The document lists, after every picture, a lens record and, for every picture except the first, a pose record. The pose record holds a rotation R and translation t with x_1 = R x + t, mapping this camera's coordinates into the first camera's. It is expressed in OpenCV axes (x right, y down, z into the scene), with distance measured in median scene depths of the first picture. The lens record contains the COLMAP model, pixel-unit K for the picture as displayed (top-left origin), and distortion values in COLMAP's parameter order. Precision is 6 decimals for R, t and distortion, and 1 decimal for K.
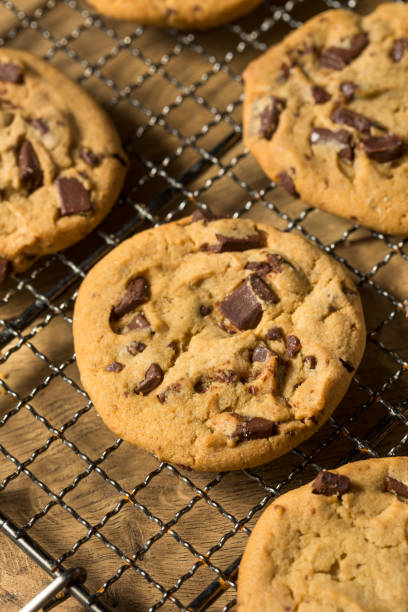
lens RADIAL K [[2486.4, 0, 204.0], [0, 2486.4, 306.0], [0, 0, 1]] dist [-0.157937, 6.583980]
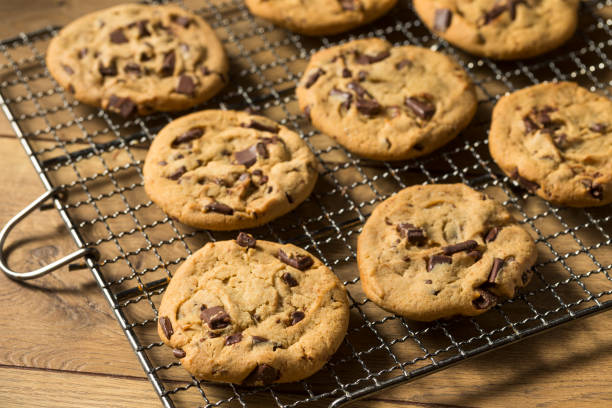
lens RADIAL K [[2486.4, 0, 306.0], [0, 2486.4, 204.0], [0, 0, 1]] dist [-0.157937, 6.583980]
pose [[0.930154, 0.262402, -0.256824, 0.494803], [-0.322148, 0.918835, -0.227952, 0.402301], [0.176164, 0.294766, 0.939191, -0.571223]]
